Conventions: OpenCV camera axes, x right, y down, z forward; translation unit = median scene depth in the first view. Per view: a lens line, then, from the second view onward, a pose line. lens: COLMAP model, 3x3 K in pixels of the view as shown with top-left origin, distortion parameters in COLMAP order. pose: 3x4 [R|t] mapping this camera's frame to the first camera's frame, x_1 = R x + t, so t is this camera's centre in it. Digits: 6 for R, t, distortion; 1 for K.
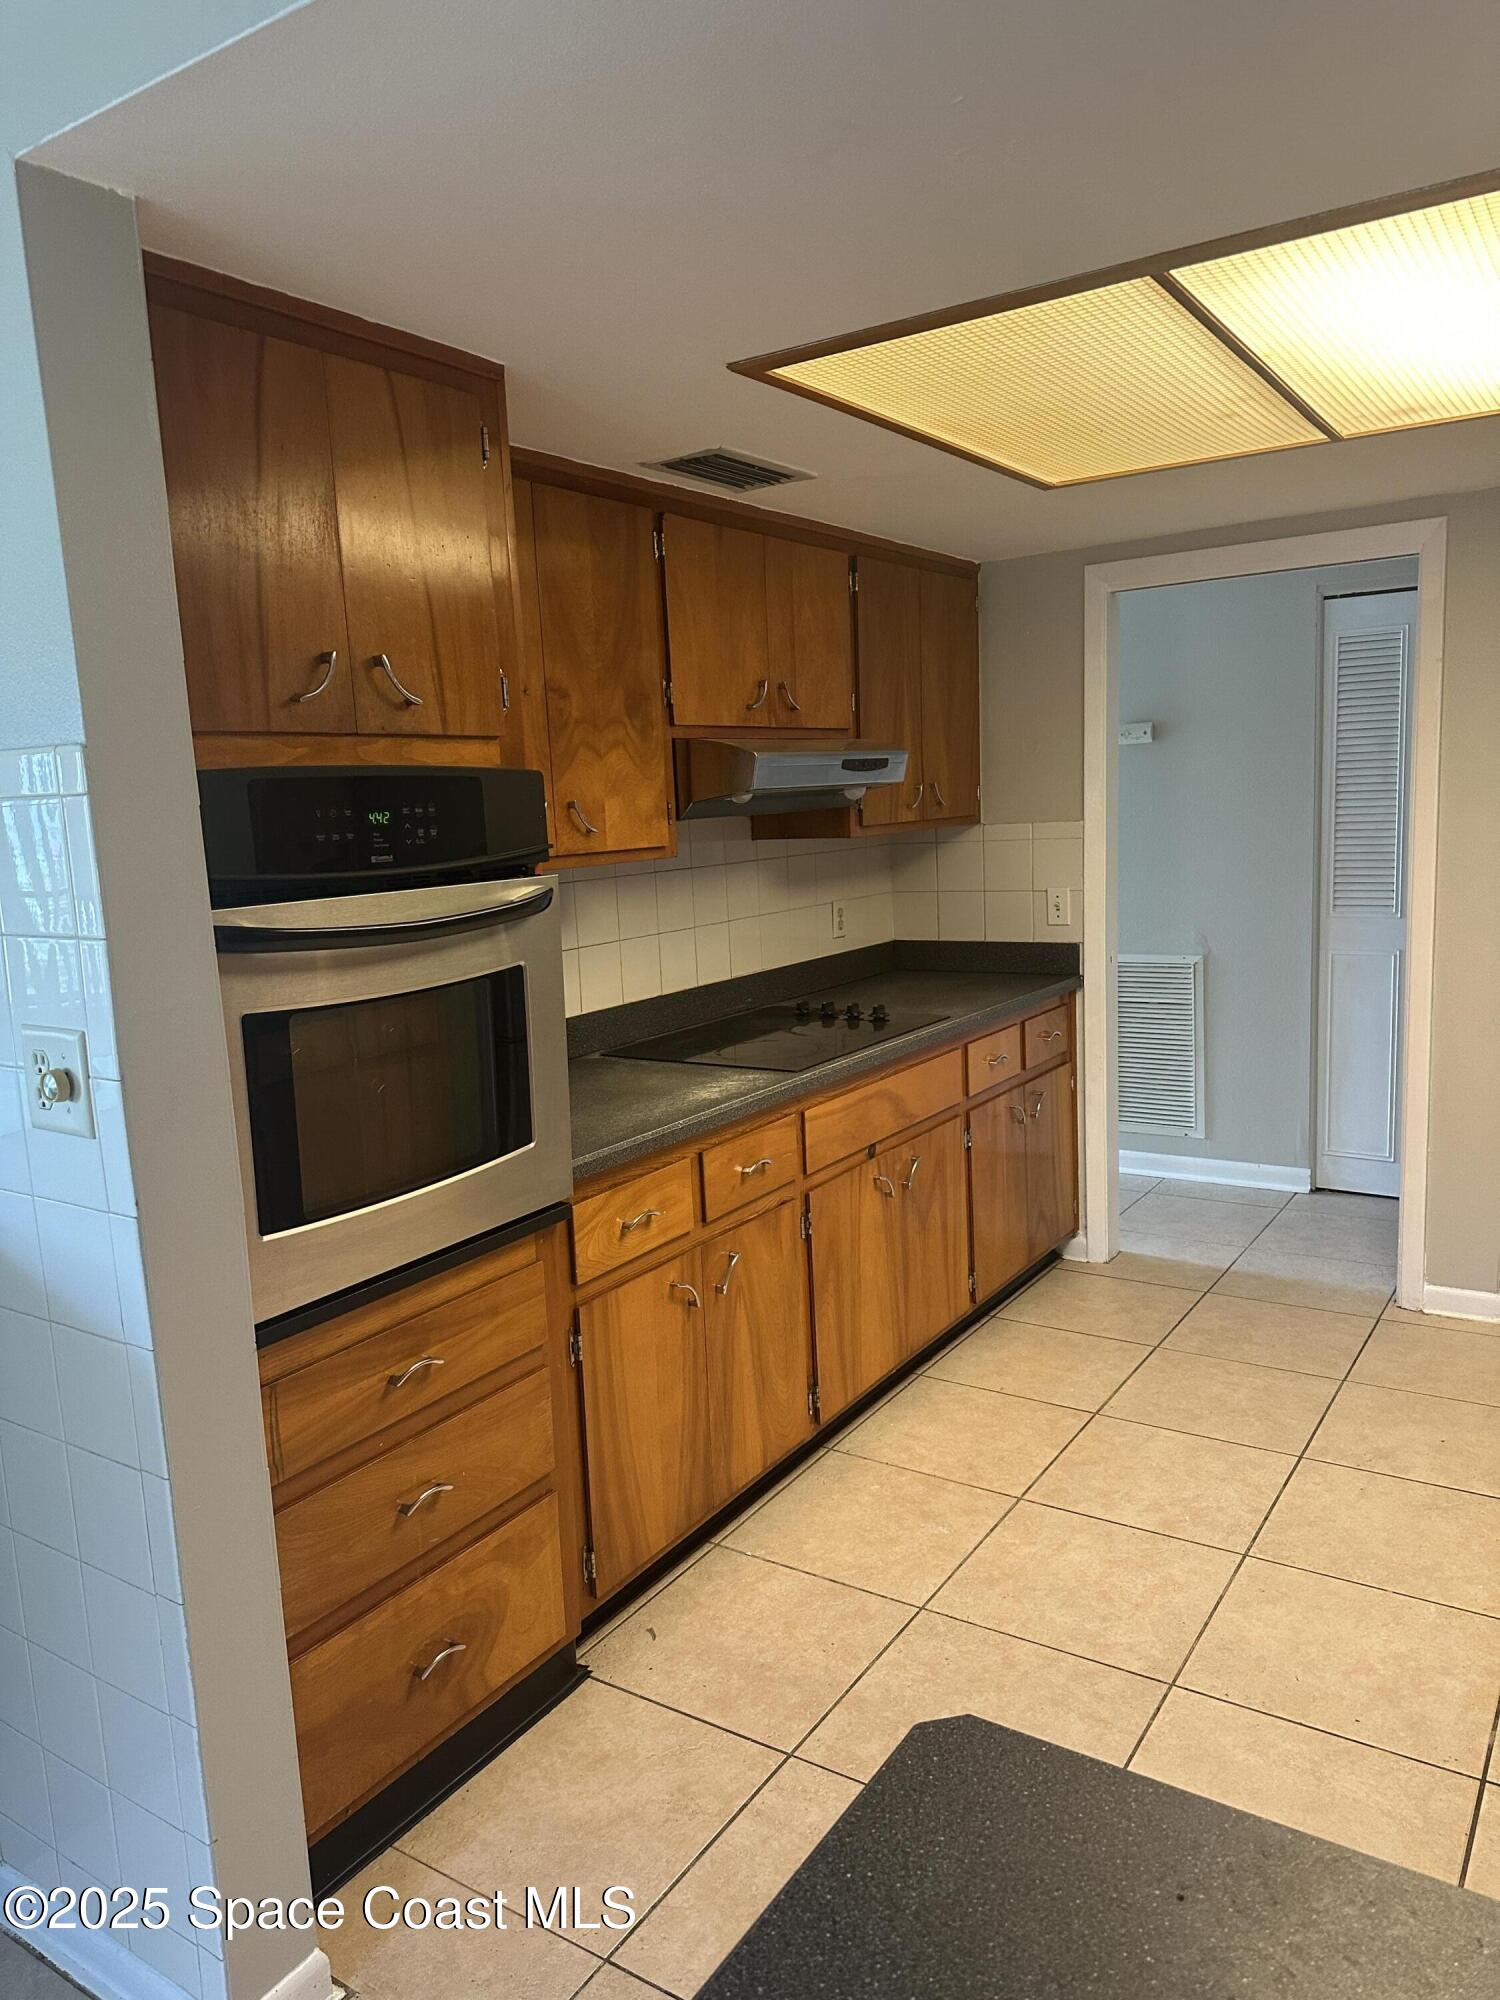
lens RADIAL K [[1400.5, 0, 749.2], [0, 1400.5, 1004.0], [0, 0, 1]] dist [0.116733, -0.164712]
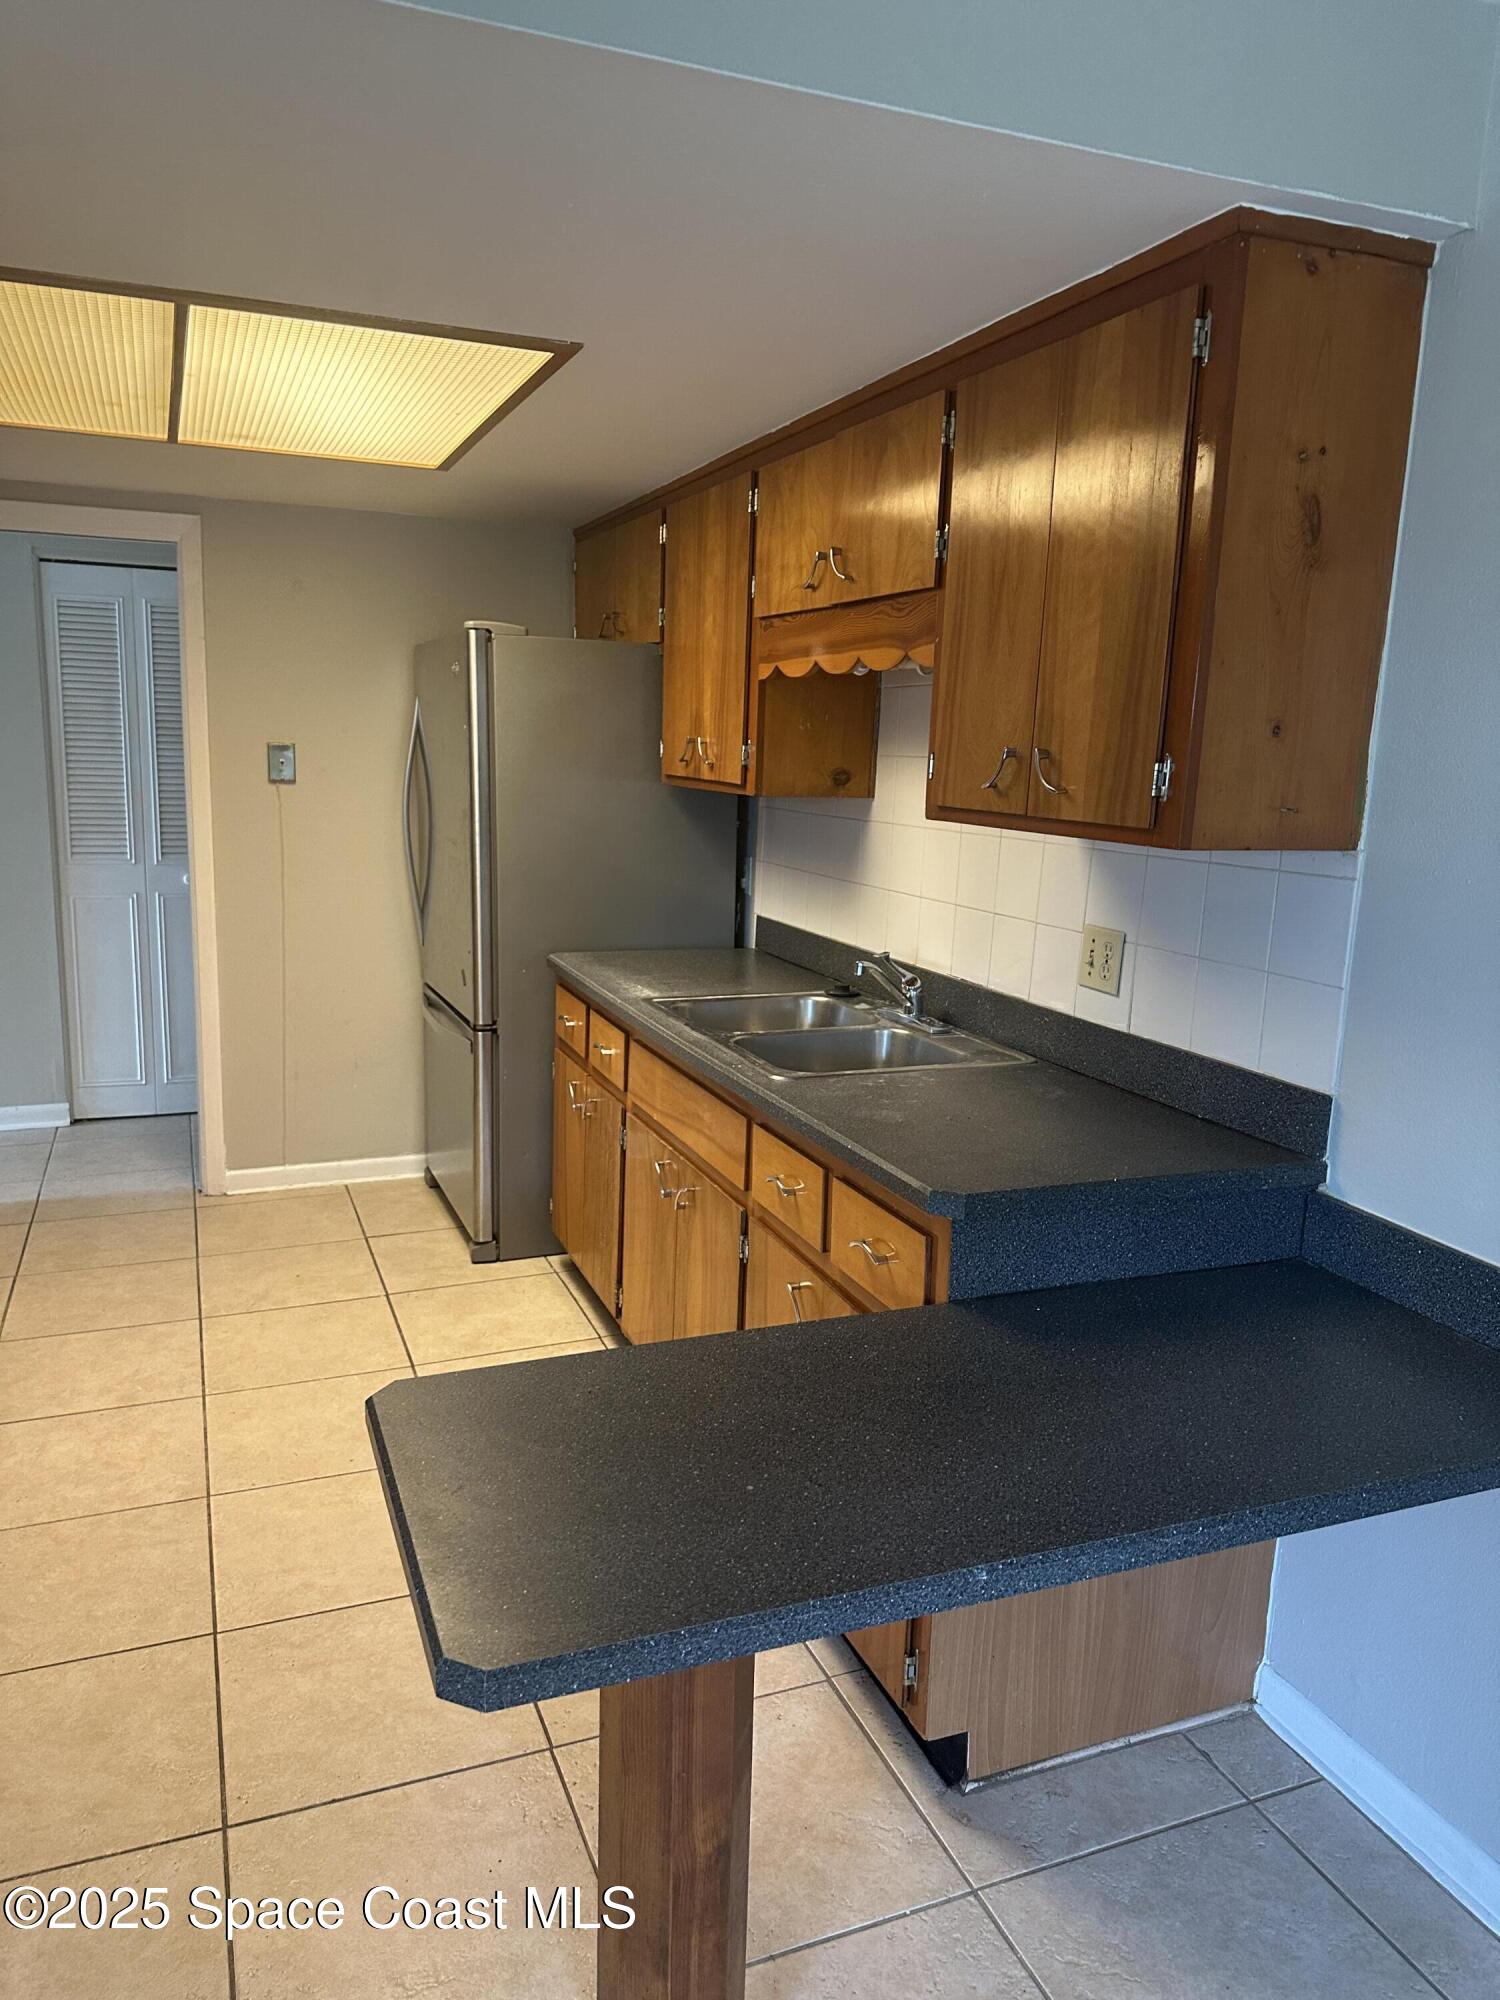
lens RADIAL K [[1411.4, 0, 745.3], [0, 1411.4, 1010.0], [0, 0, 1]] dist [0.067579, -0.083766]
pose [[0.570964, -0.089873, 0.816041, -0.322977], [0.066551, 0.995785, 0.063105, 0.024694], [-0.818273, 0.018278, 0.574539, -0.046262]]
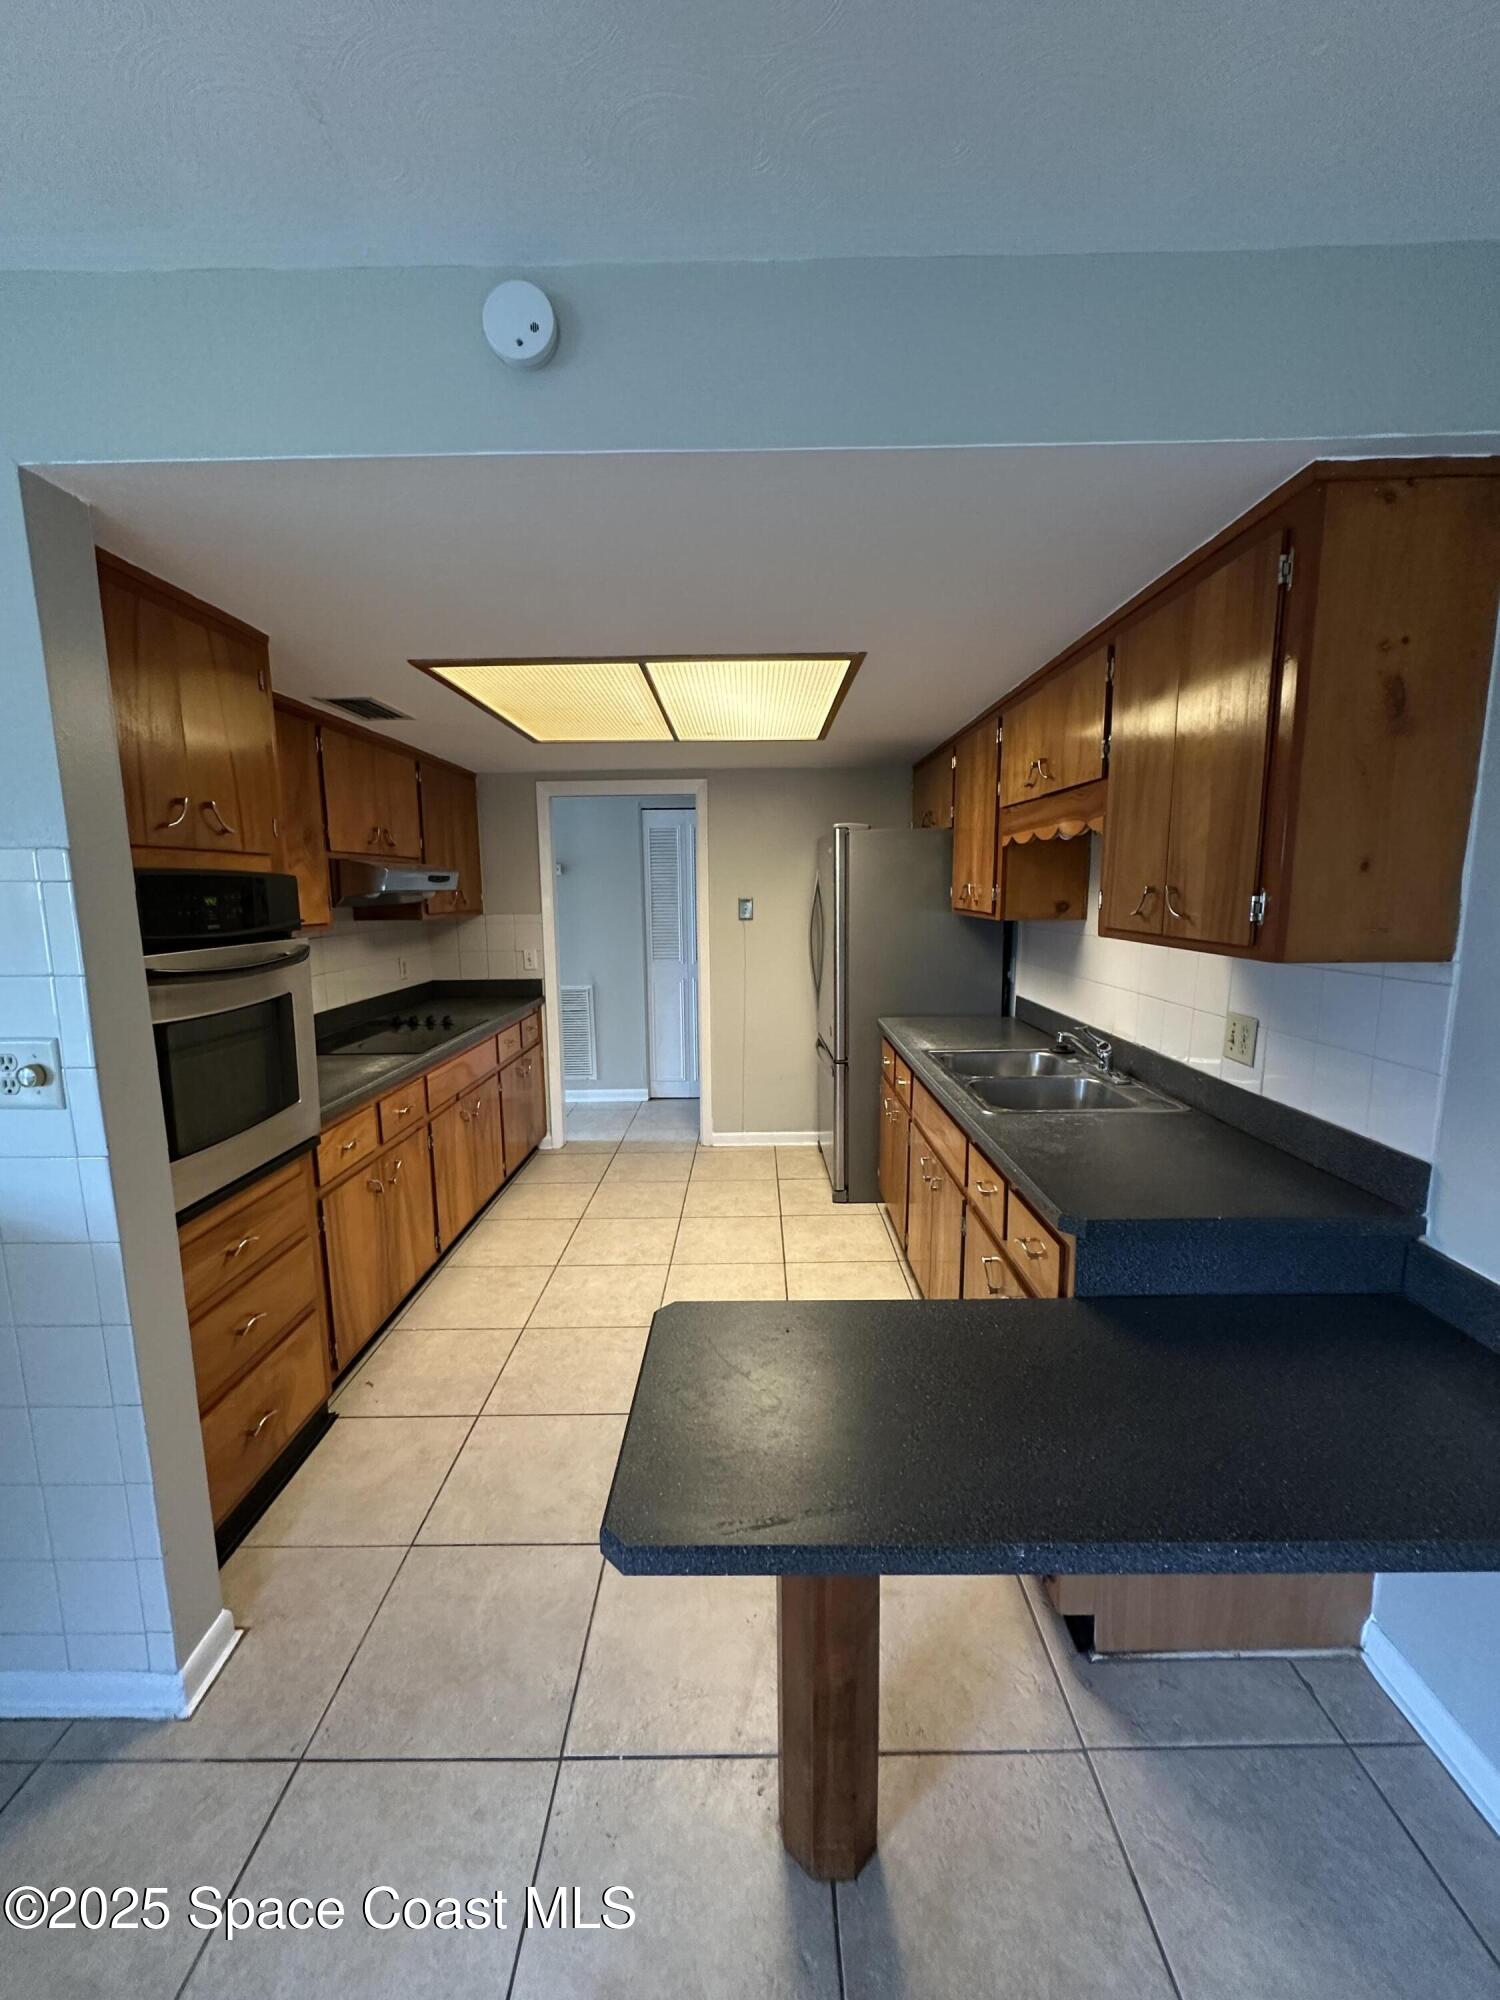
lens RADIAL K [[796.1, 0, 750.0], [0, 796.1, 1000.0], [0, 0, 1]] dist [0.000179, -0.000461]
pose [[0.837070, -0.040458, 0.545598, -0.174446], [0.054261, 0.998484, -0.009207, 0.015016], [-0.544399, 0.037311, 0.837996, -0.058976]]
